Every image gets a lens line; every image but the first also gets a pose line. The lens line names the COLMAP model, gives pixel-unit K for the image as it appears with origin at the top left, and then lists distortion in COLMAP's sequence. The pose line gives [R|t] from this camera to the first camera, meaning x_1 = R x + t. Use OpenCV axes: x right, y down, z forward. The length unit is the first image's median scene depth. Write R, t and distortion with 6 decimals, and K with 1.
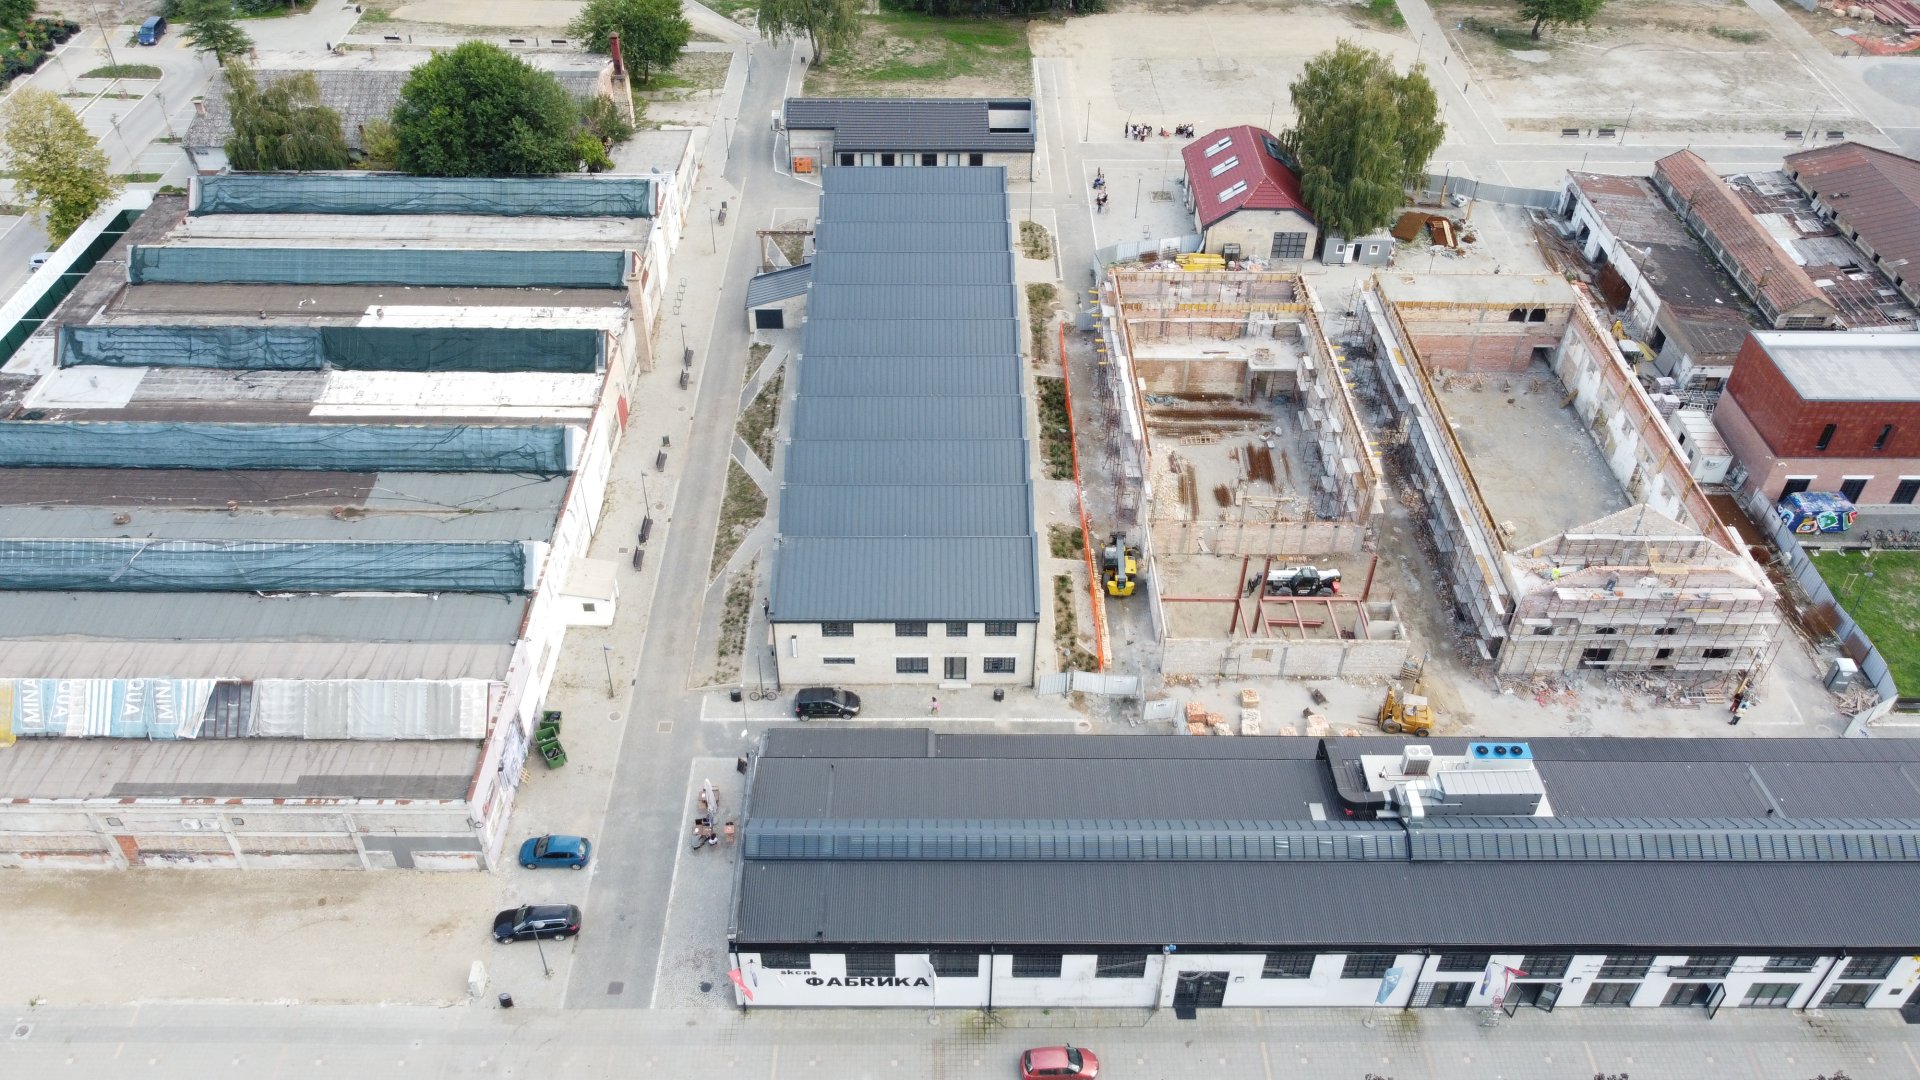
lens RADIAL K [[1453.6, 0, 959.0], [0, 1453.6, 542.7], [0, 0, 1]] dist [-0.000198, -0.006814]
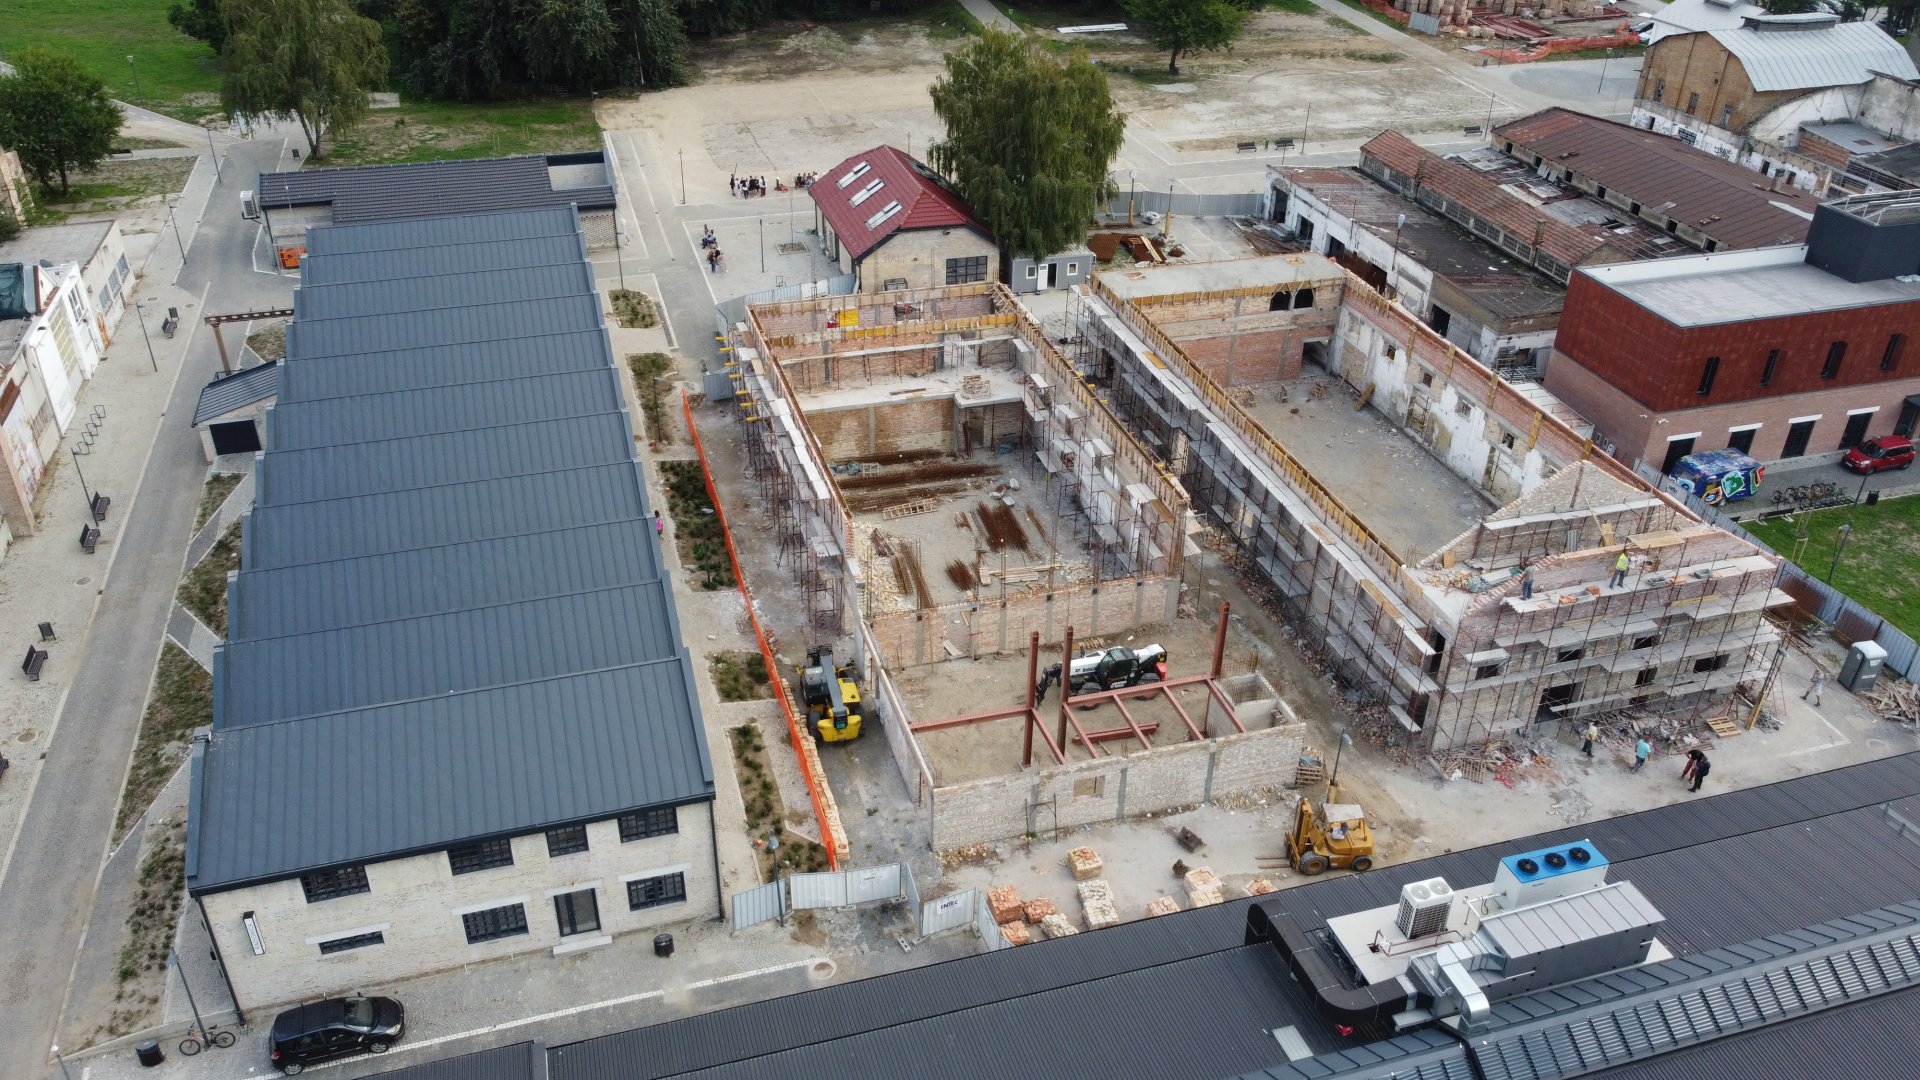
lens RADIAL K [[1453.6, 0, 952.2], [0, 1453.6, 543.5], [0, 0, 1]] dist [-0.000198, -0.006814]
pose [[0.960685, -0.144013, 0.237370, 0.019030], [0.177709, 0.975830, -0.127186, 0.036222], [-0.213317, 0.164368, 0.963057, 0.333619]]
